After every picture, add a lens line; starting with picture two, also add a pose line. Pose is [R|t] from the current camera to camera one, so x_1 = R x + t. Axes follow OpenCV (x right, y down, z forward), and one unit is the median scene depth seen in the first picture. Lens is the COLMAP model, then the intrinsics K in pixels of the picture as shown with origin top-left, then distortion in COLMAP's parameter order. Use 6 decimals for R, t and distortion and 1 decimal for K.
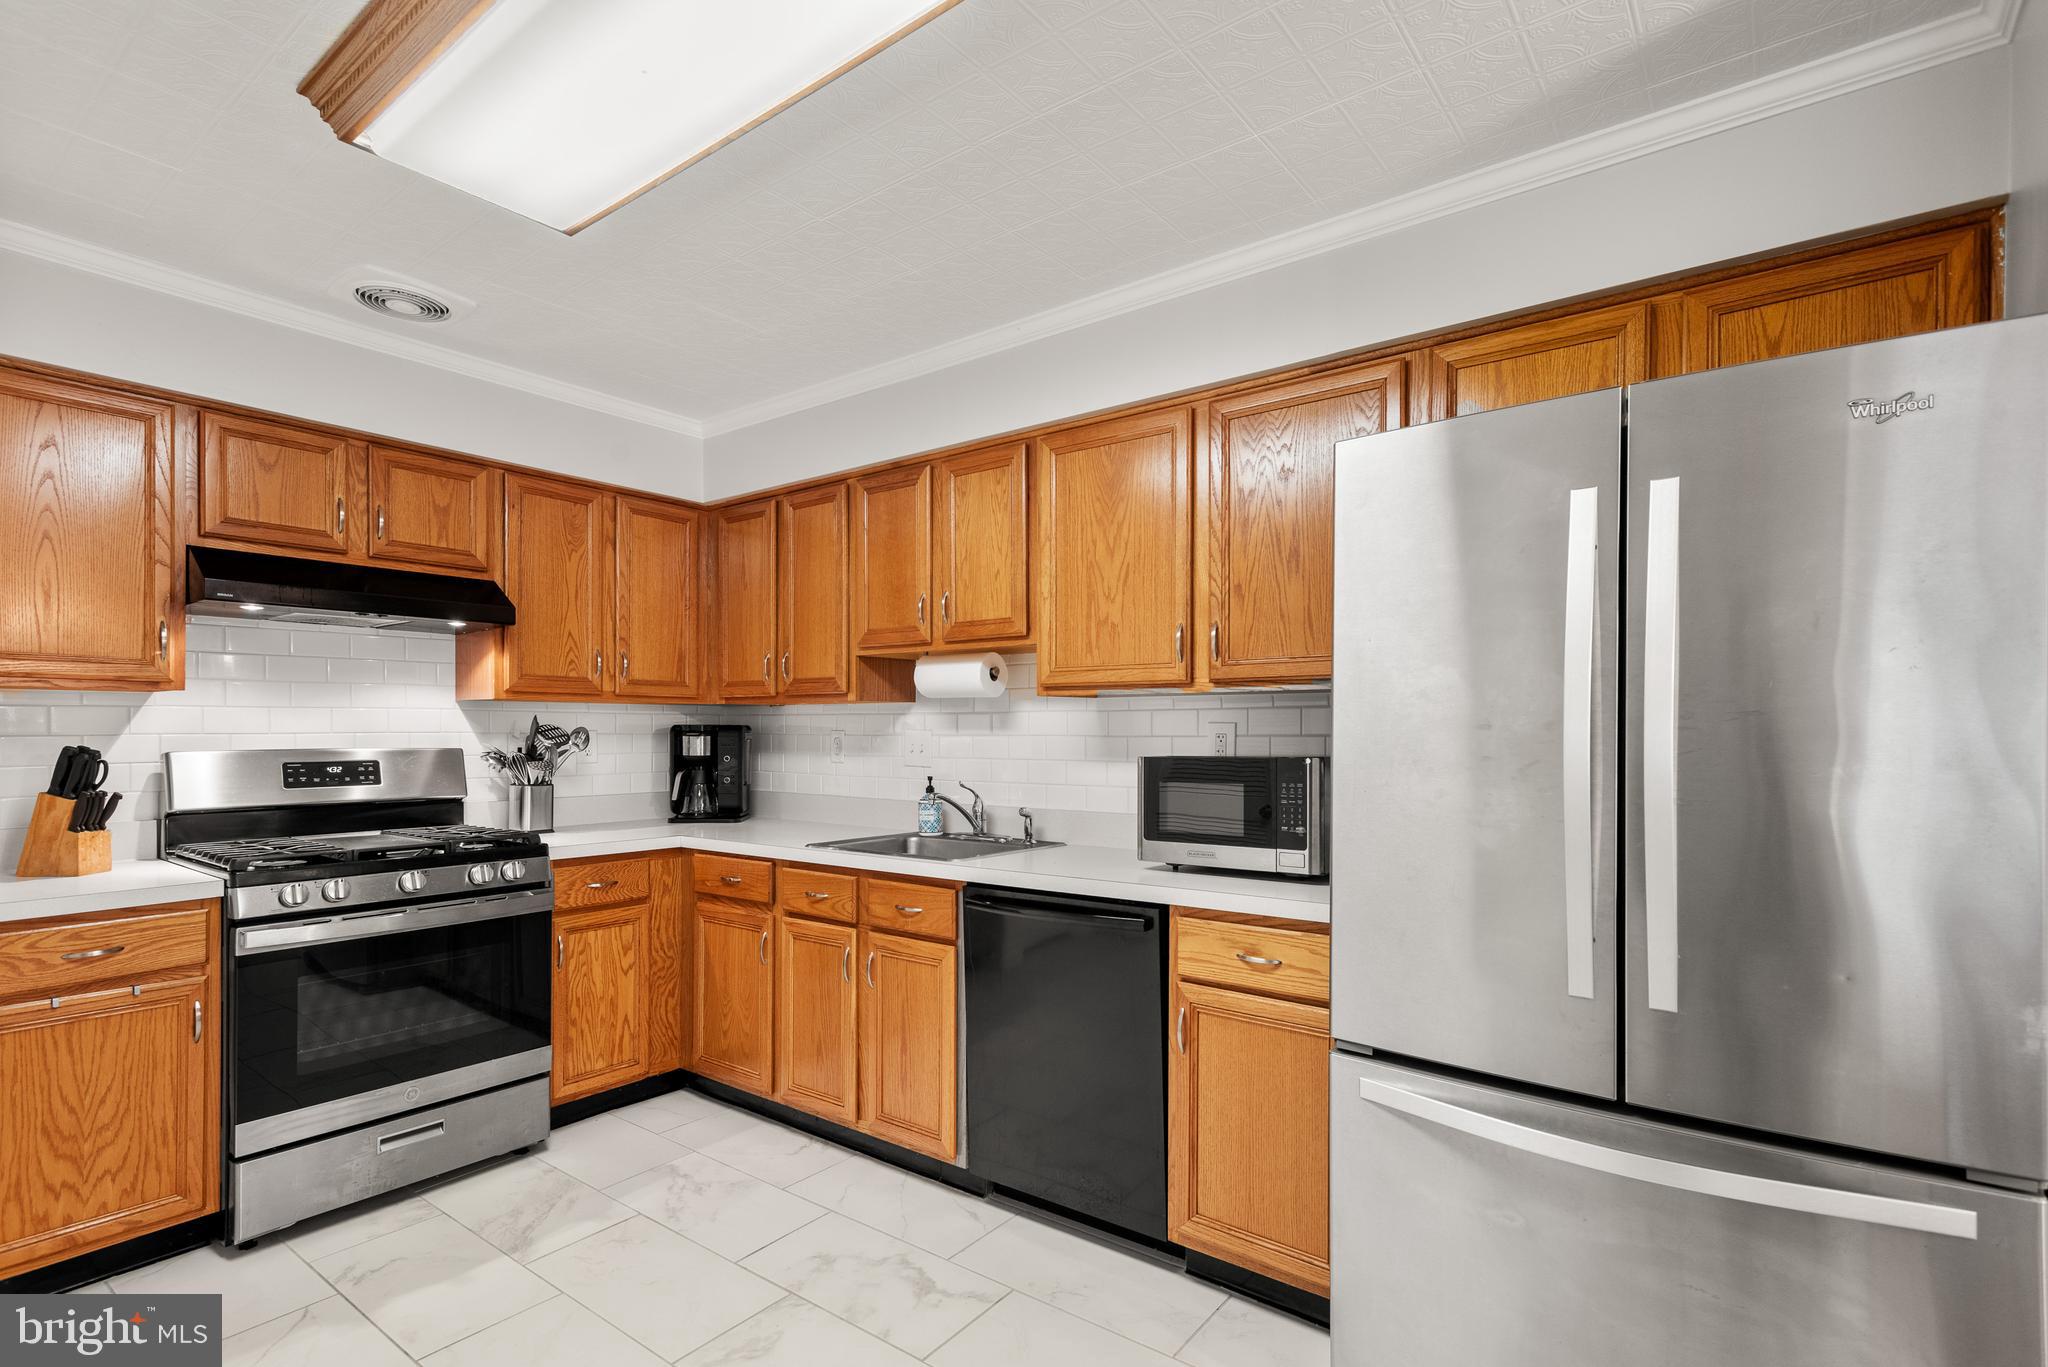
lens RADIAL K [[972.8, 0, 1030.8], [0, 972.8, 727.1], [0, 0, 1]] dist [0.019187, -0.009070]
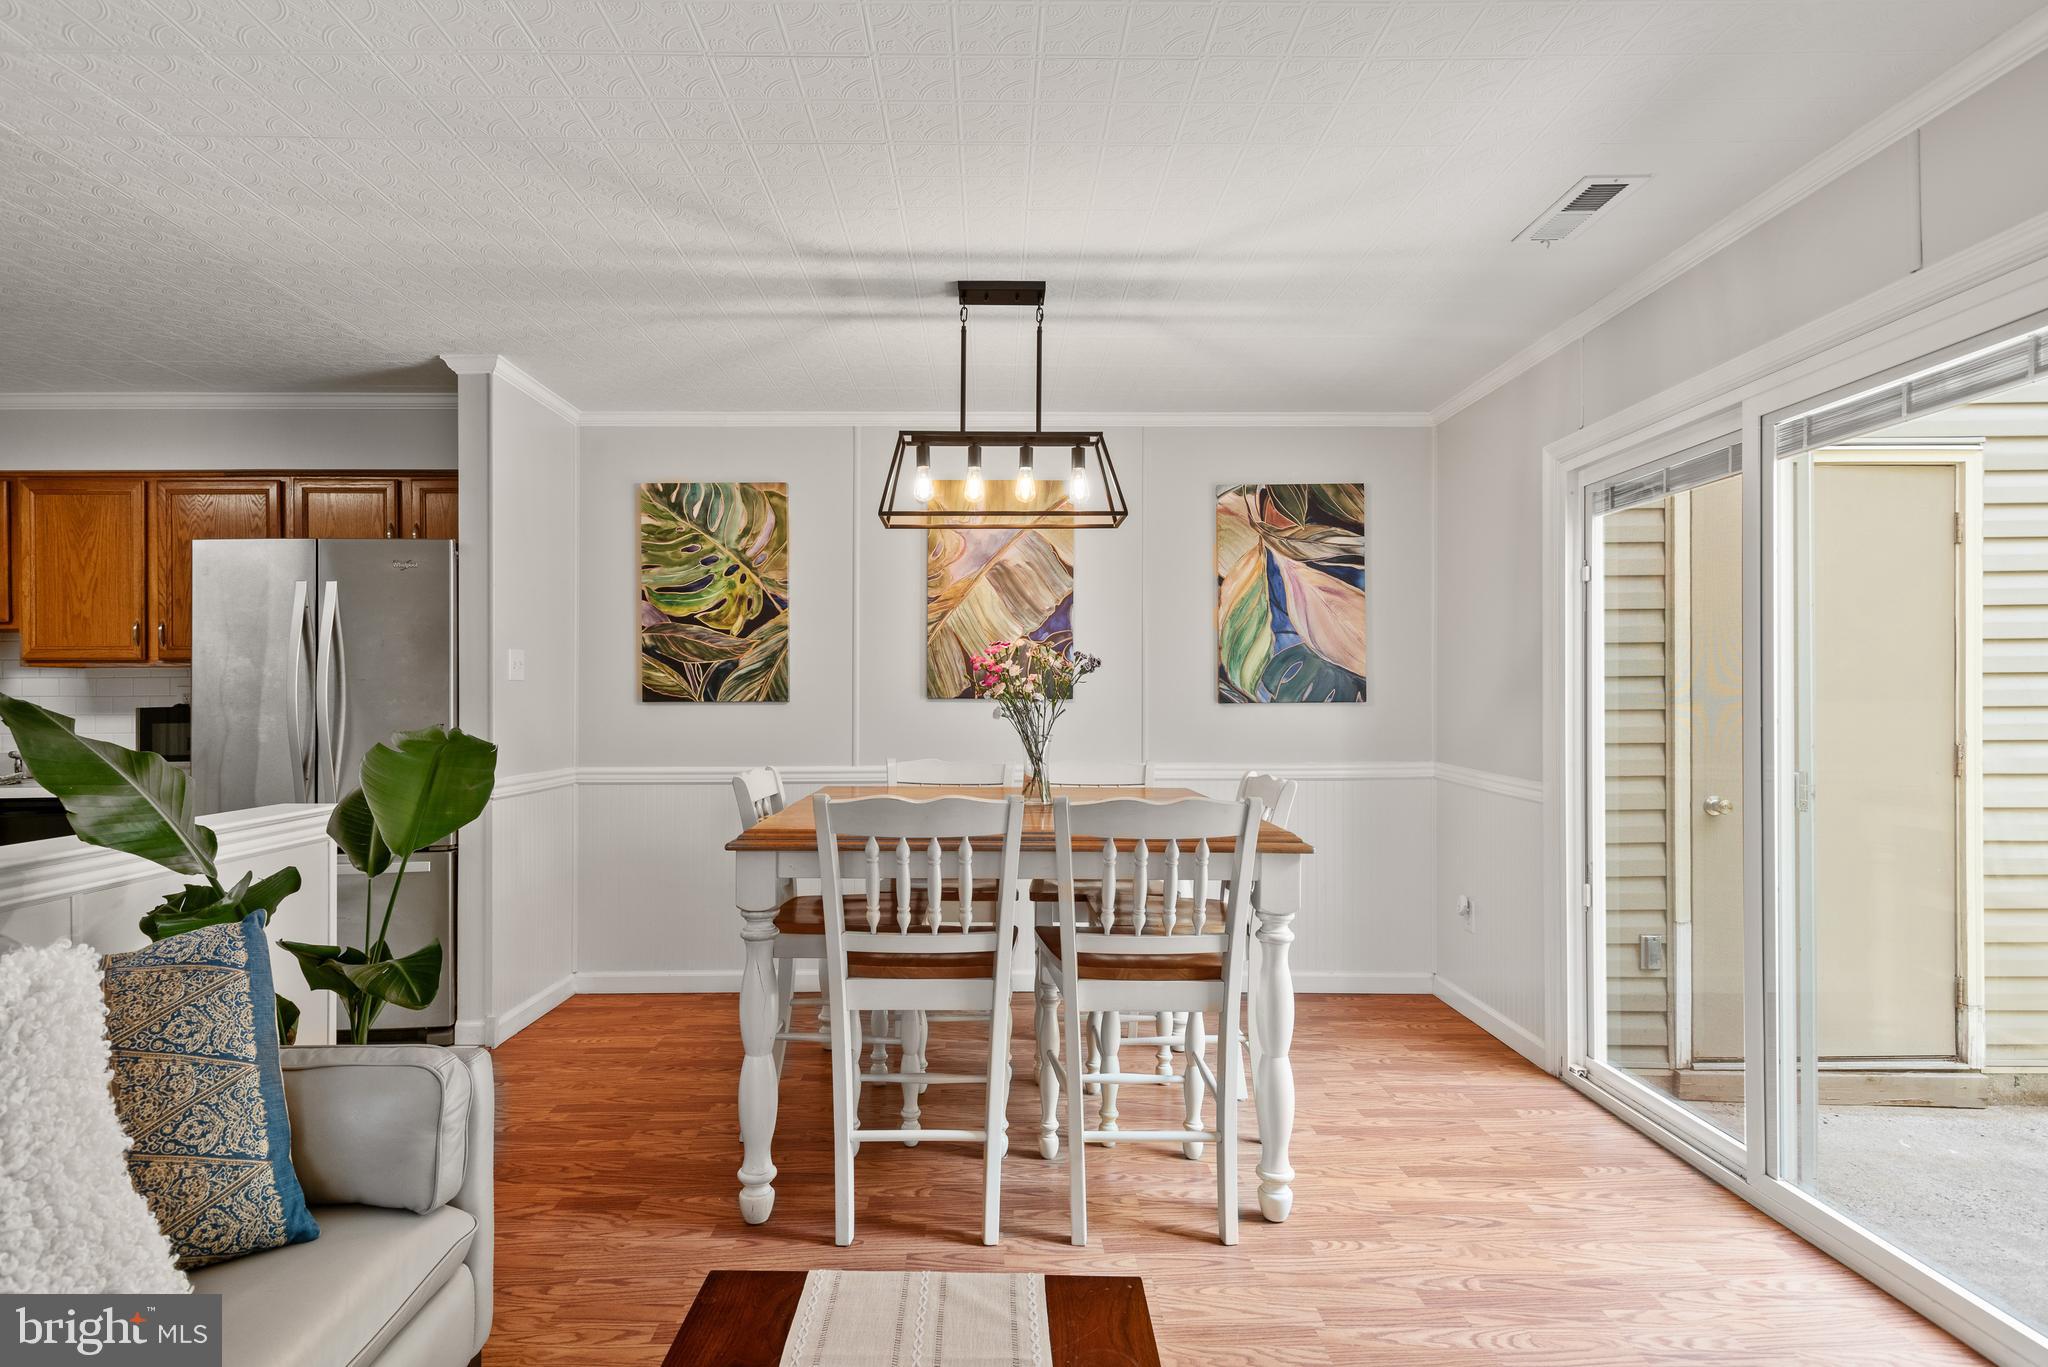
lens RADIAL K [[1074.4, 0, 993.3], [0, 1074.4, 695.5], [0, 0, 1]] dist [0.016625, -0.001075]
pose [[0.795833, -0.002797, 0.605509, 0.170929], [0.005687, 0.999980, -0.002855, 0.021057], [-0.605489, 0.005716, 0.795833, -1.049727]]
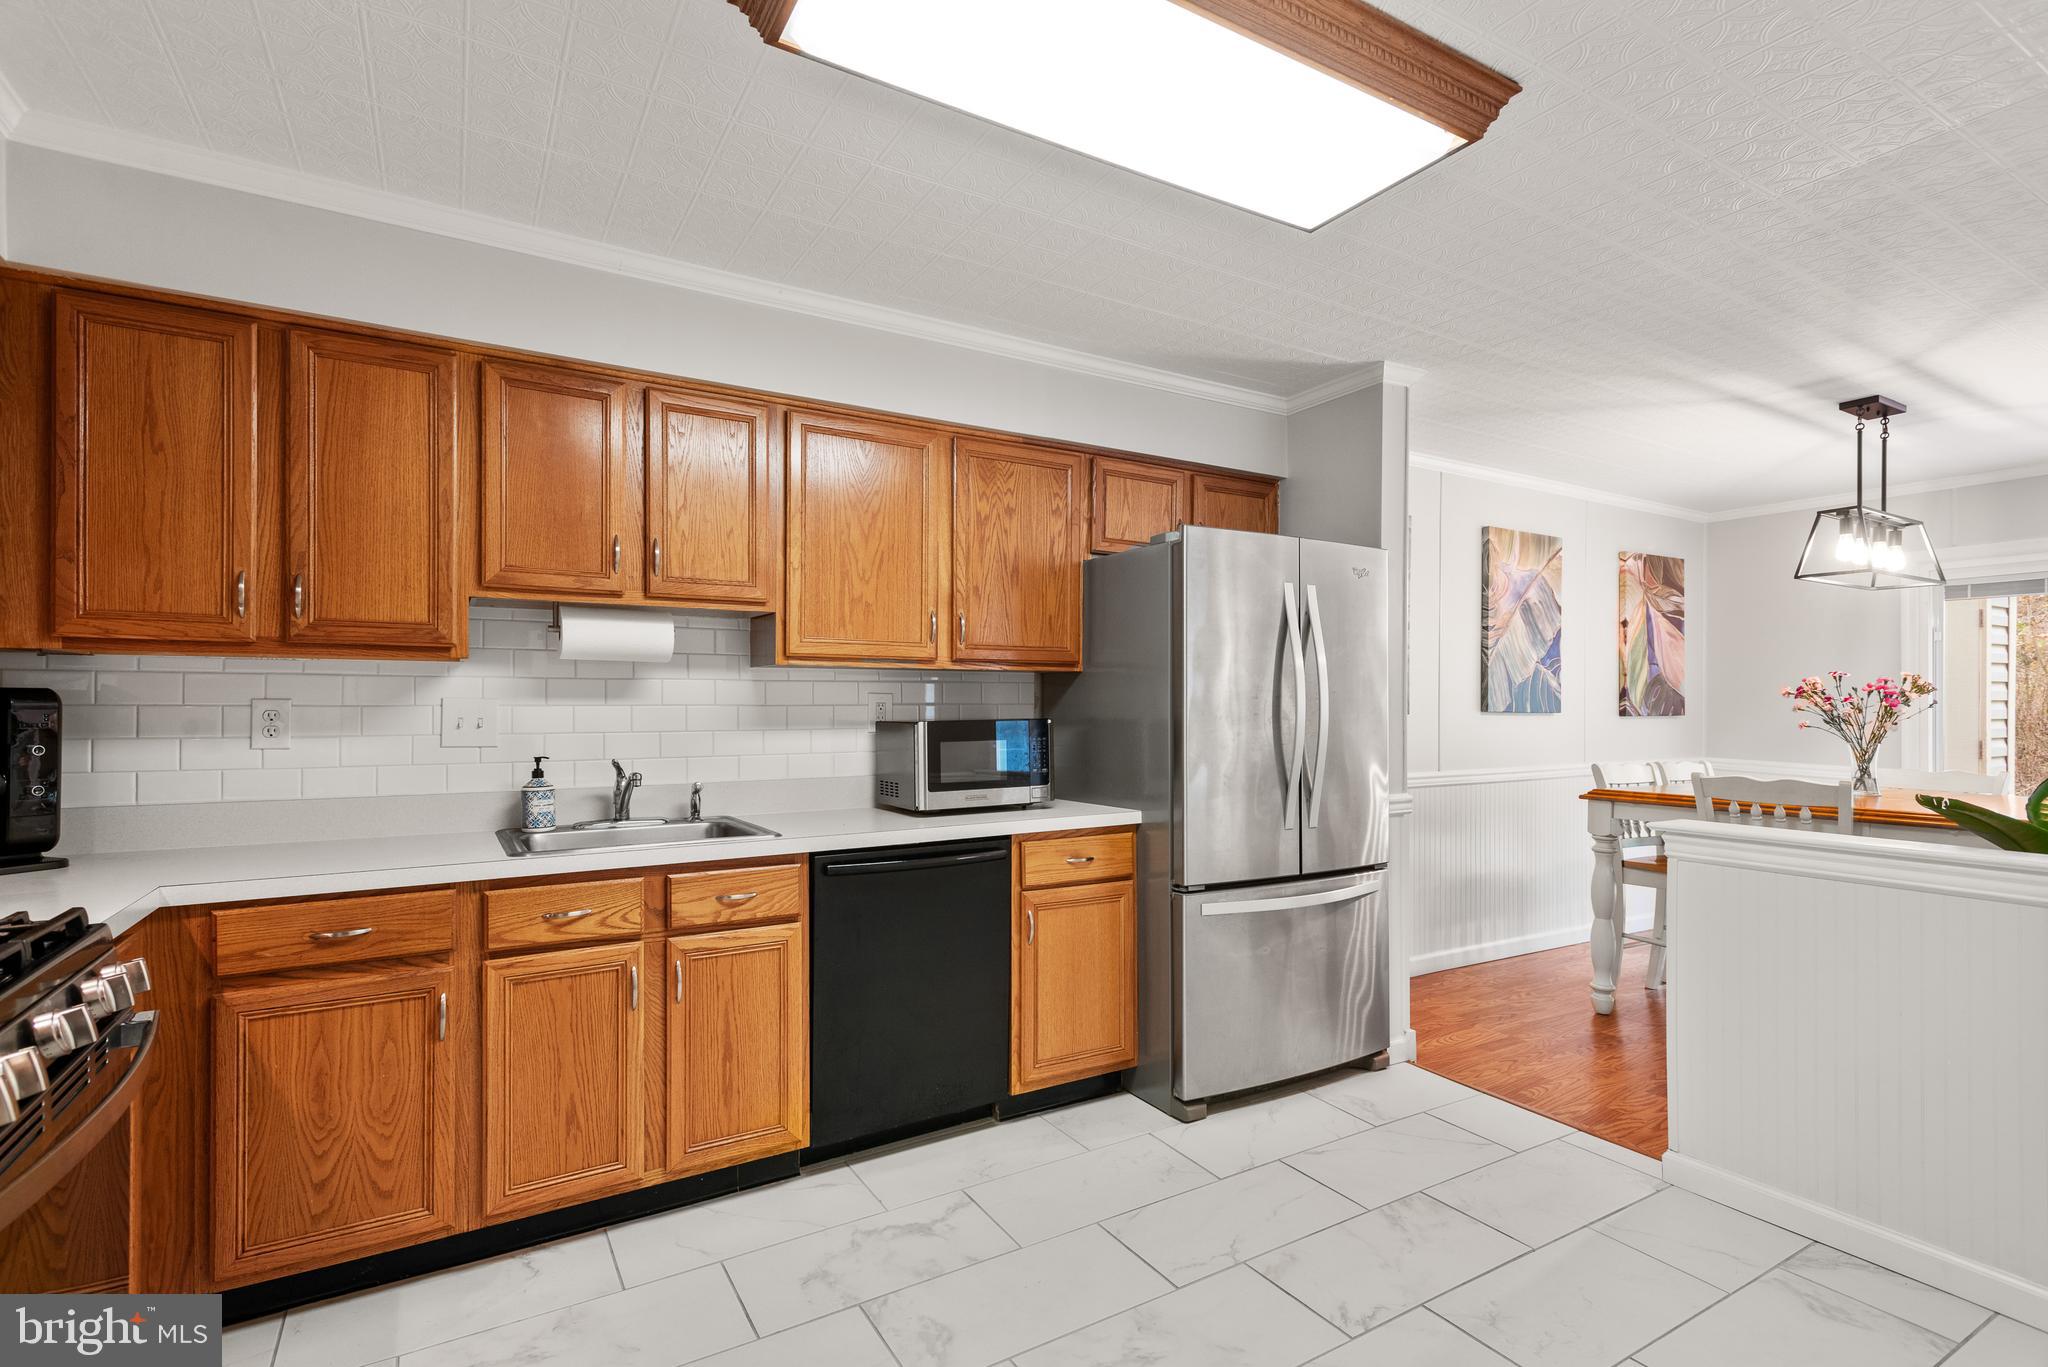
lens RADIAL K [[967.4, 0, 1023.6], [0, 967.4, 690.3], [0, 0, 1]] dist [0.017633, -0.000557]
pose [[0.379434, 0.011348, 0.925149, -0.816295], [-0.004071, 0.999936, -0.010595, 0.003777], [-0.925210, 0.000254, 0.379455, 0.393634]]
